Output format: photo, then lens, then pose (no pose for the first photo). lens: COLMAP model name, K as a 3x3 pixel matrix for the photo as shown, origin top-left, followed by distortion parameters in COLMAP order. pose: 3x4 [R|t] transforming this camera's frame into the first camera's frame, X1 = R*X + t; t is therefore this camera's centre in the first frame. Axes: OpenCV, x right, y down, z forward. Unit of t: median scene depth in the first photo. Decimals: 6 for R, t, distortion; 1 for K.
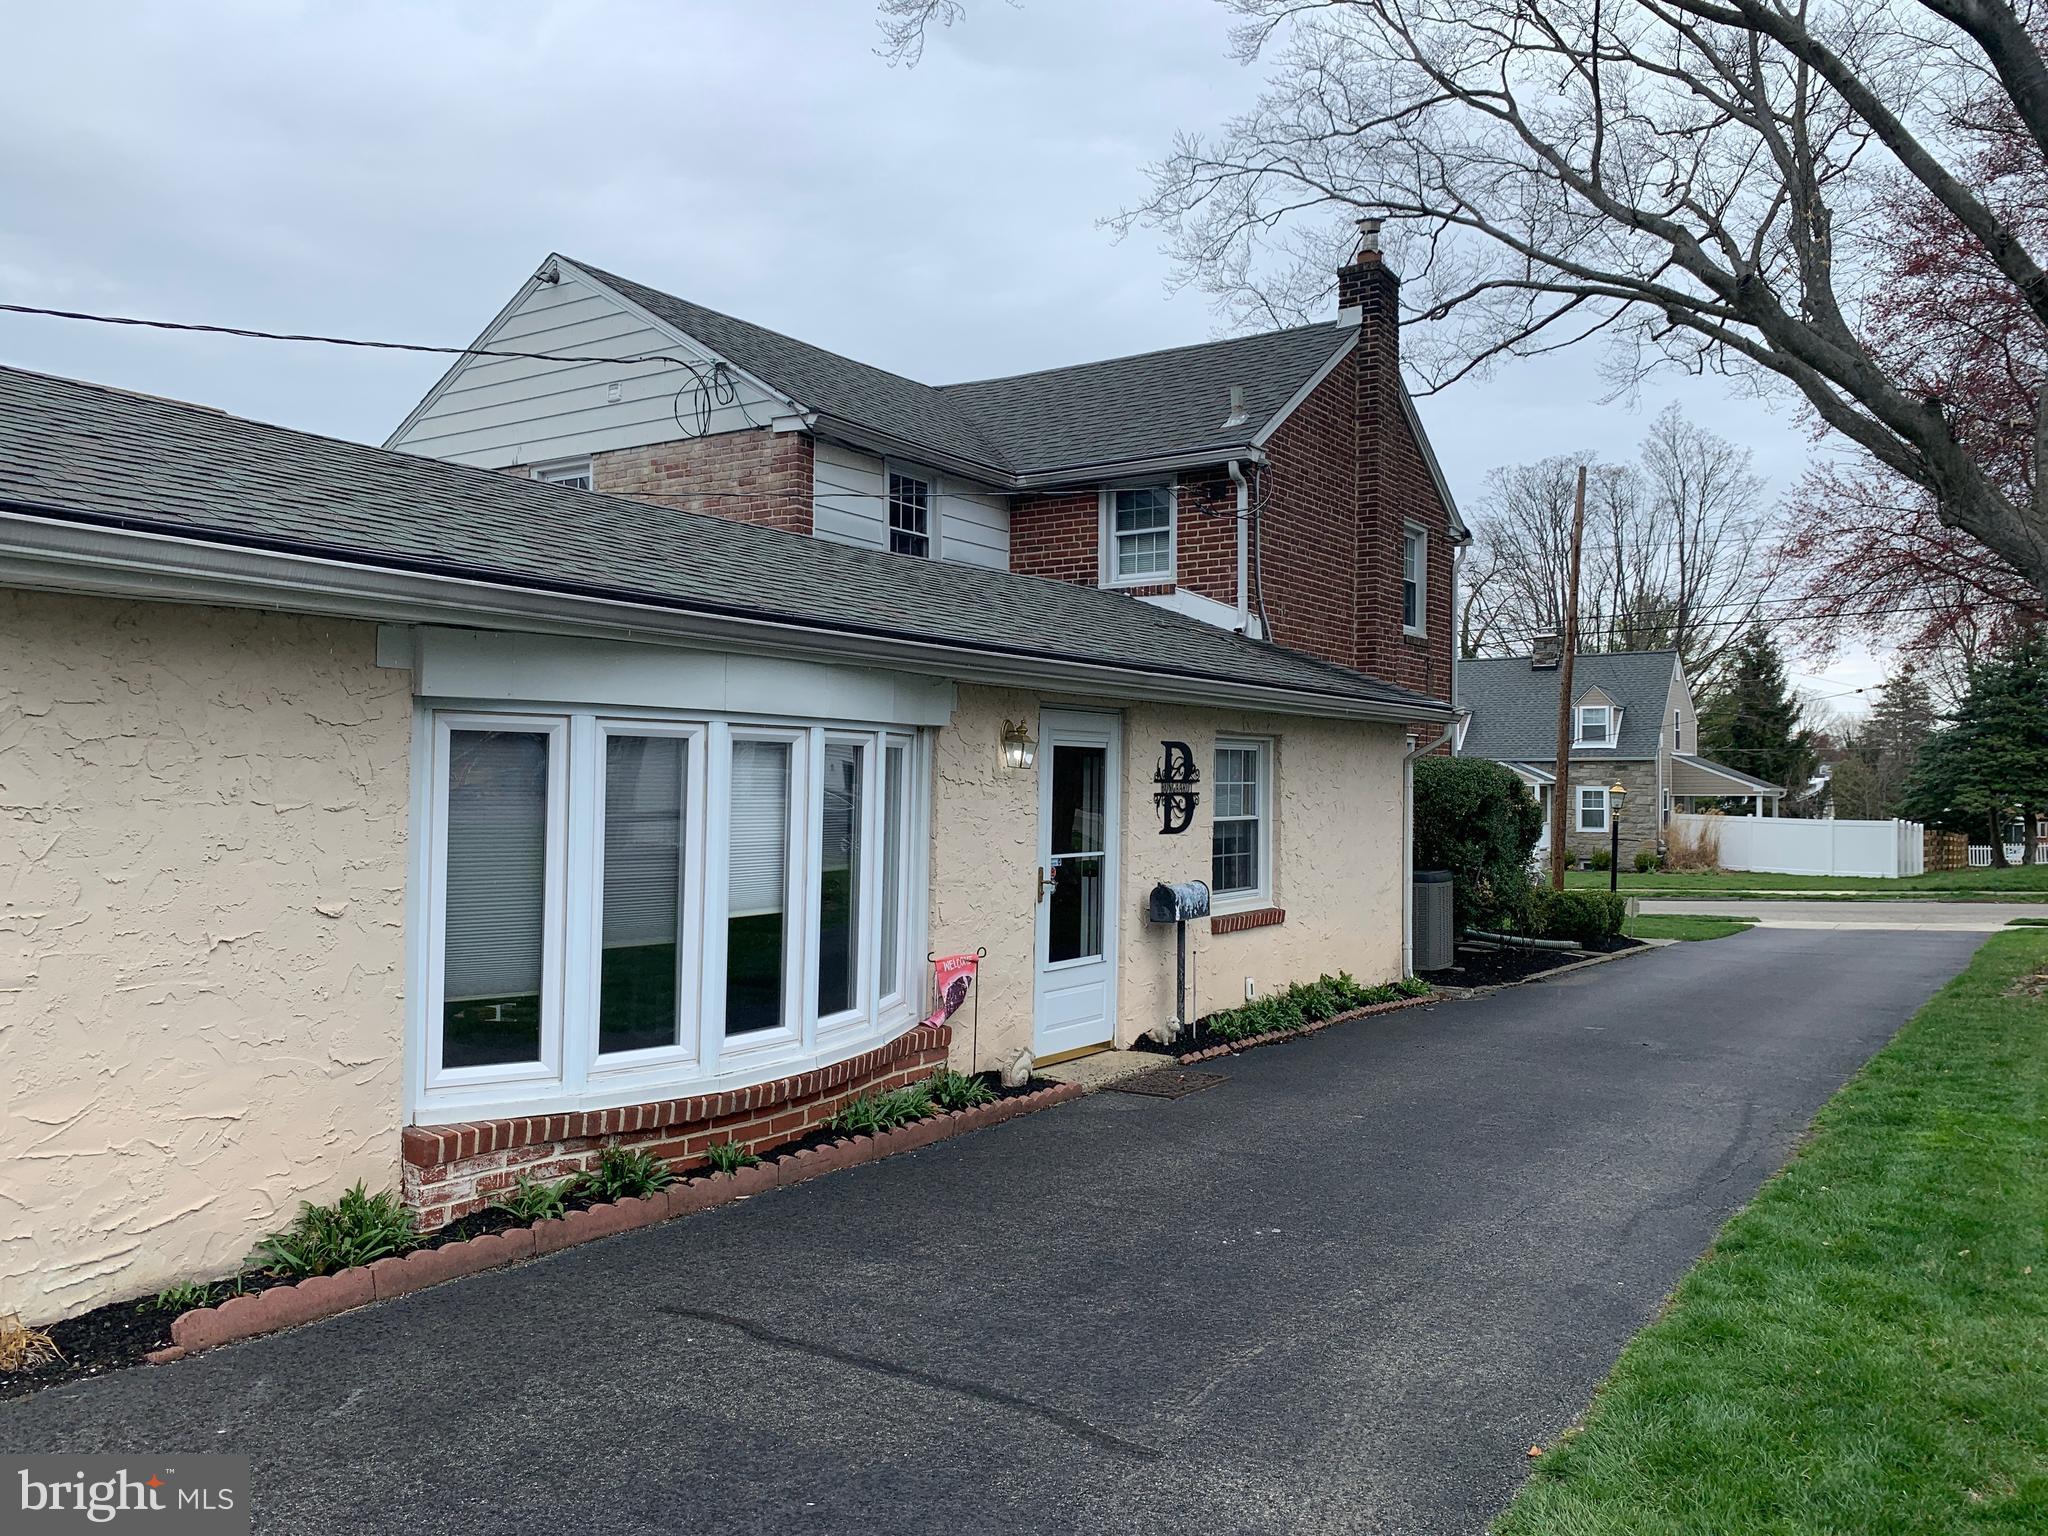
lens RADIAL K [[1577.4, 0, 1020.1], [0, 1577.4, 763.0], [0, 0, 1]] dist [0.022713, -0.027669]
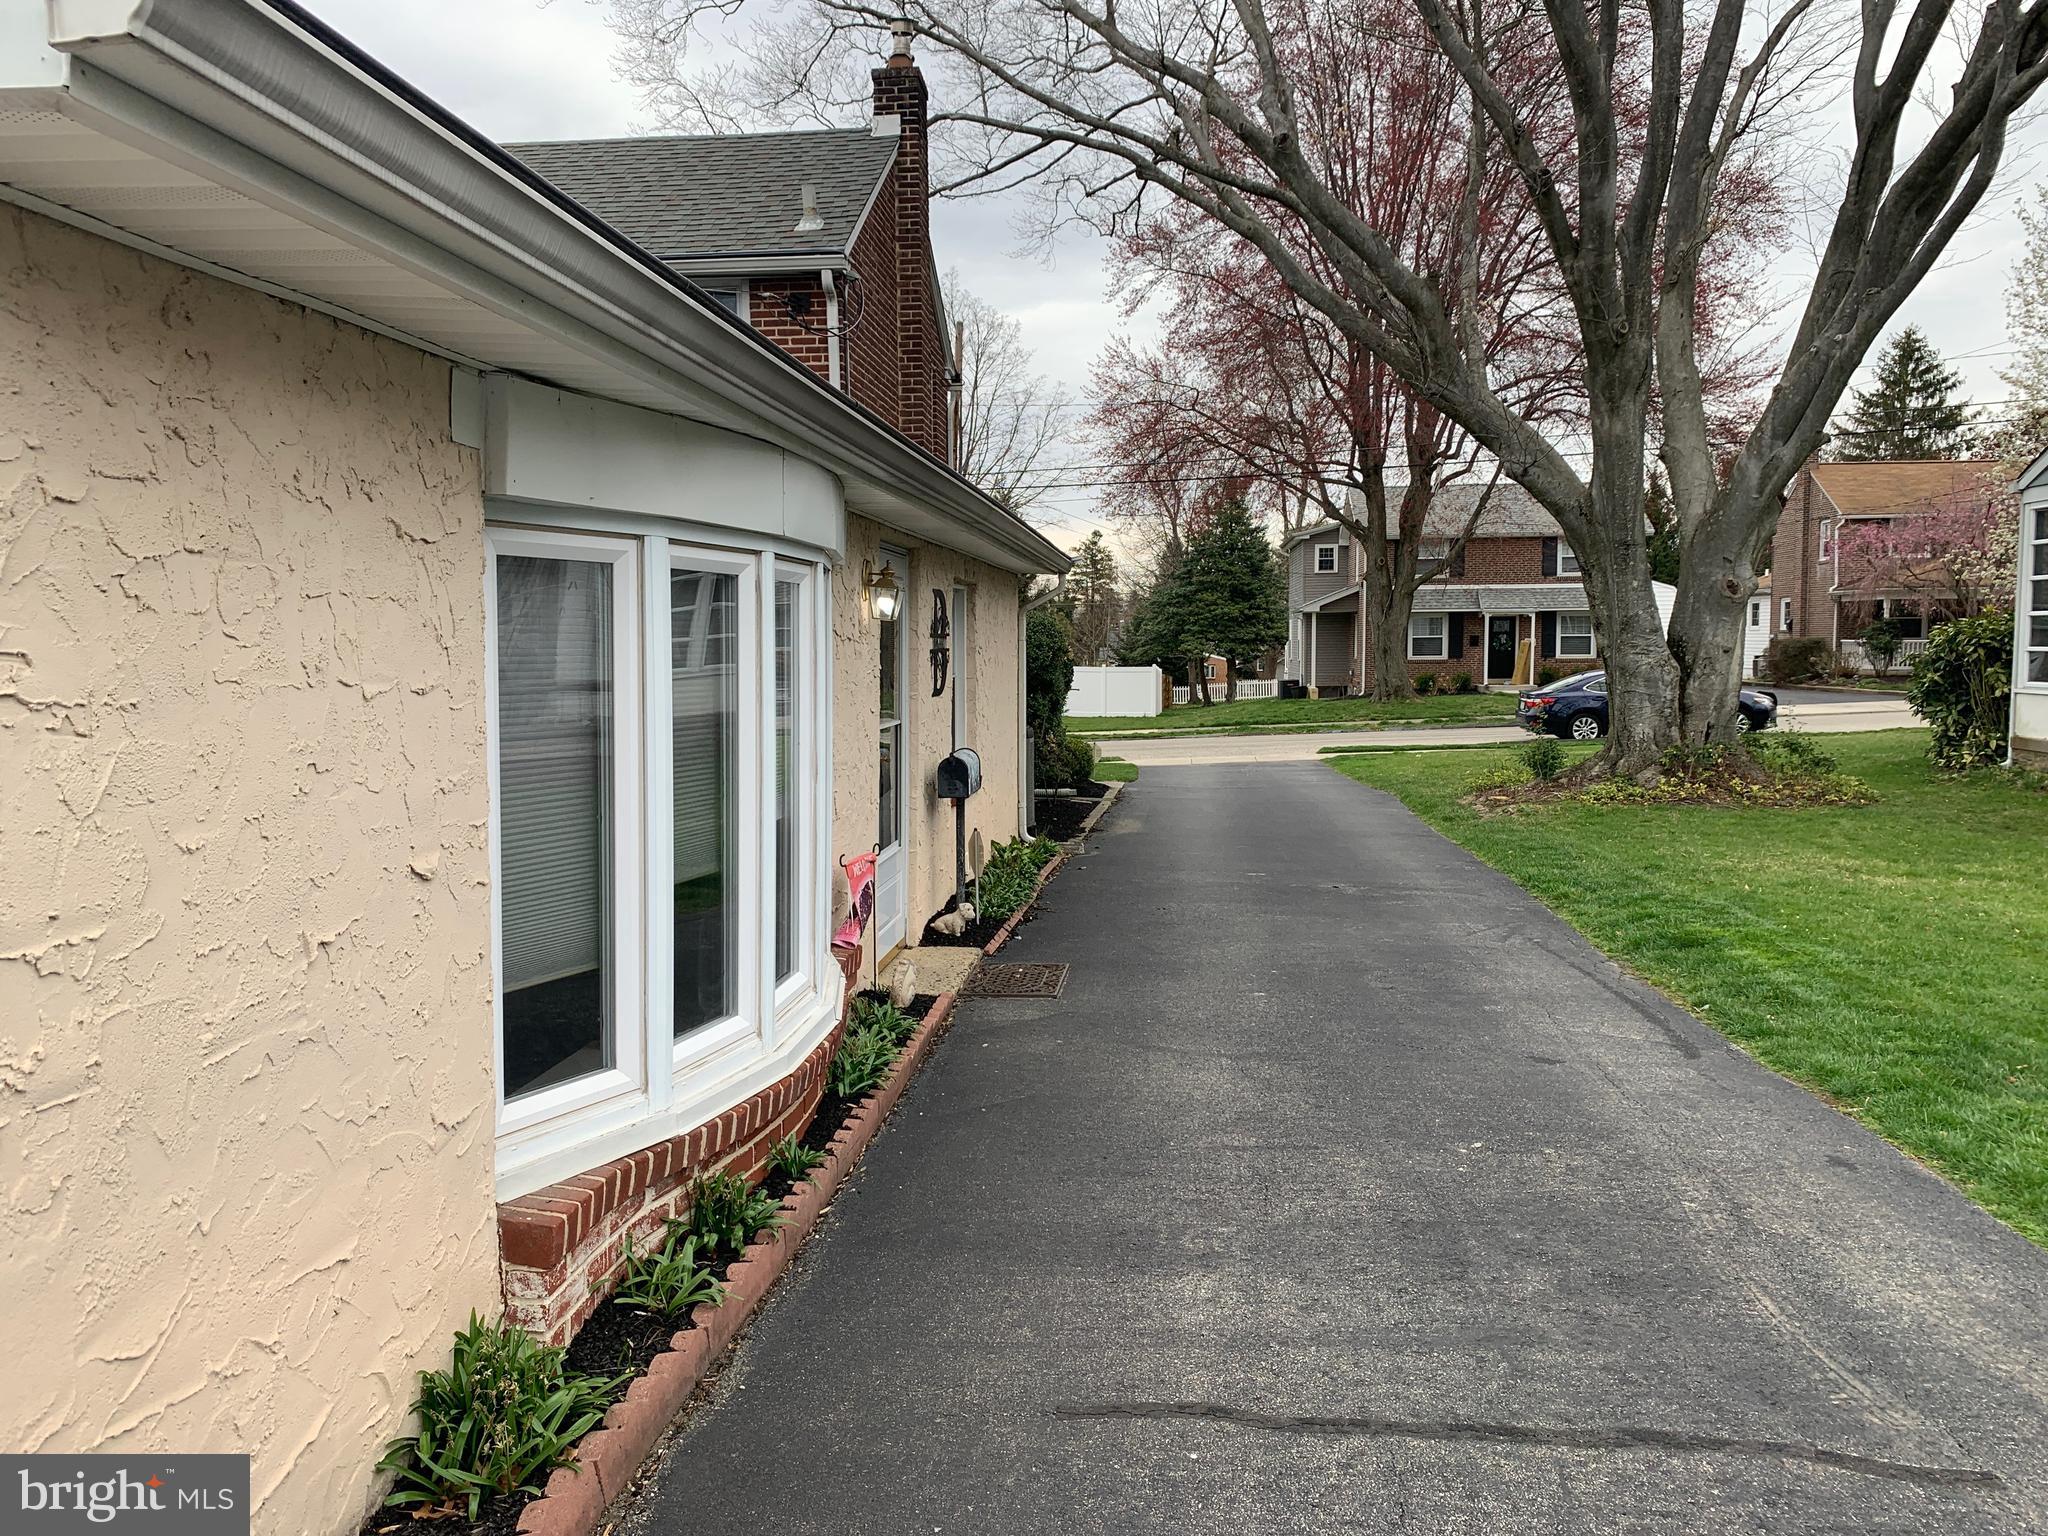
lens RADIAL K [[1577.4, 0, 1020.1], [0, 1577.4, 763.0], [0, 0, 1]] dist [0.022713, -0.027669]
pose [[0.889541, -0.047683, 0.454361, -0.445192], [0.006328, 0.995729, 0.092108, 0.003576], [-0.456812, -0.079058, 0.886043, 0.354223]]
